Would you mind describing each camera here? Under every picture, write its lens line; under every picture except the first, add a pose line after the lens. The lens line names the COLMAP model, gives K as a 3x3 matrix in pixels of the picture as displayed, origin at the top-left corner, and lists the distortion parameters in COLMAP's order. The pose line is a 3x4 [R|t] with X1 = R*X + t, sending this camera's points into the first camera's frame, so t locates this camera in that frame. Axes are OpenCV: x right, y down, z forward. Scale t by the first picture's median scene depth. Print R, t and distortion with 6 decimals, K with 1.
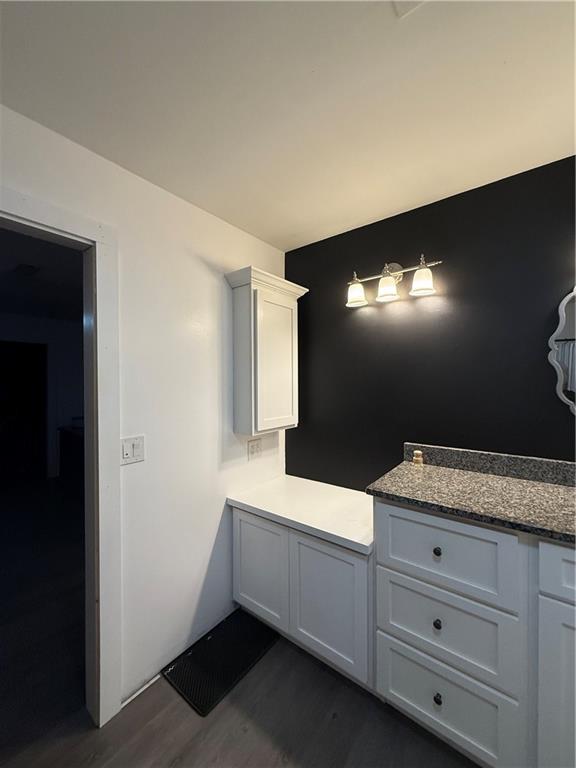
lens RADIAL K [[307.0, 0, 298.5], [0, 307.0, 385.5], [0, 0, 1]] dist [-0.000150, 0.000483]
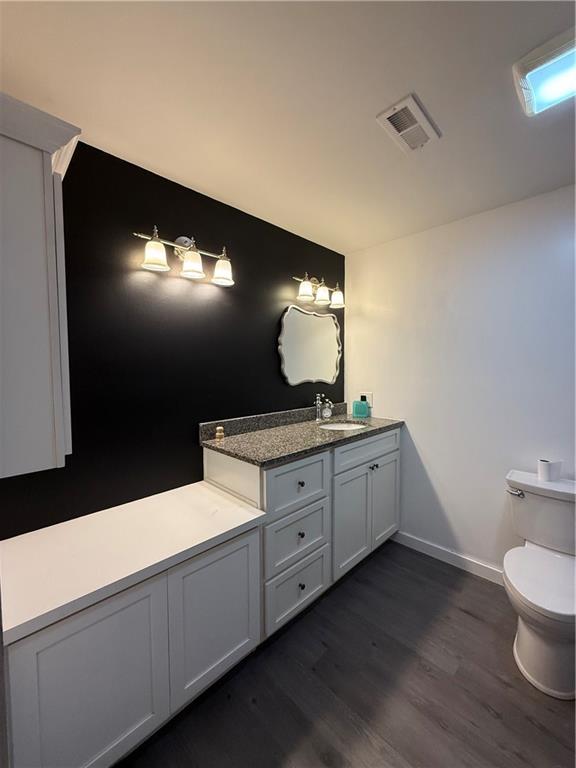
lens RADIAL K [[307.0, 0, 285.0], [0, 307.0, 382.5], [0, 0, 1]] dist [-0.000150, 0.000483]
pose [[0.141088, -0.048284, 0.988819, -0.808516], [0.020039, 0.998745, 0.045910, 0.011514], [-0.989794, 0.013338, 0.141878, 0.765941]]
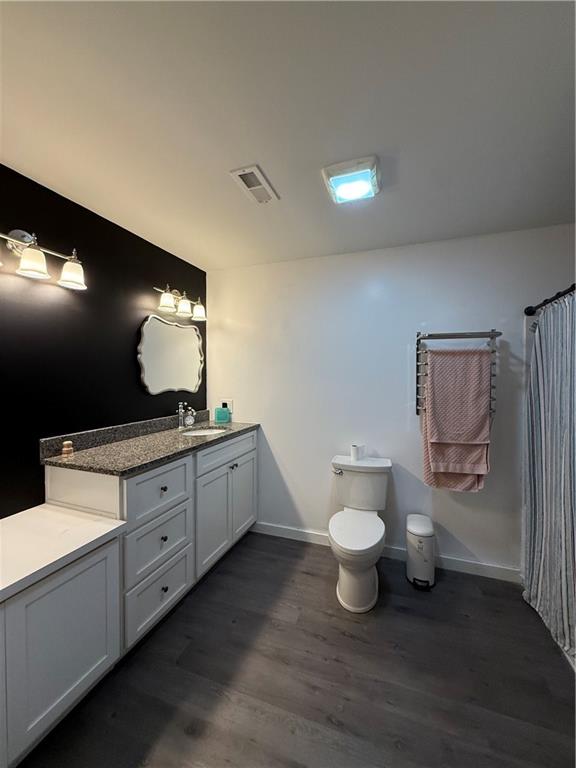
lens RADIAL K [[307.0, 0, 290.0], [0, 307.0, 382.8], [0, 0, 1]] dist [-0.000150, 0.000483]
pose [[-0.304003, -0.022632, 0.952402, -0.972372], [0.011794, 0.999552, 0.027517, 0.003981], [-0.952598, 0.019598, -0.303600, 0.760742]]
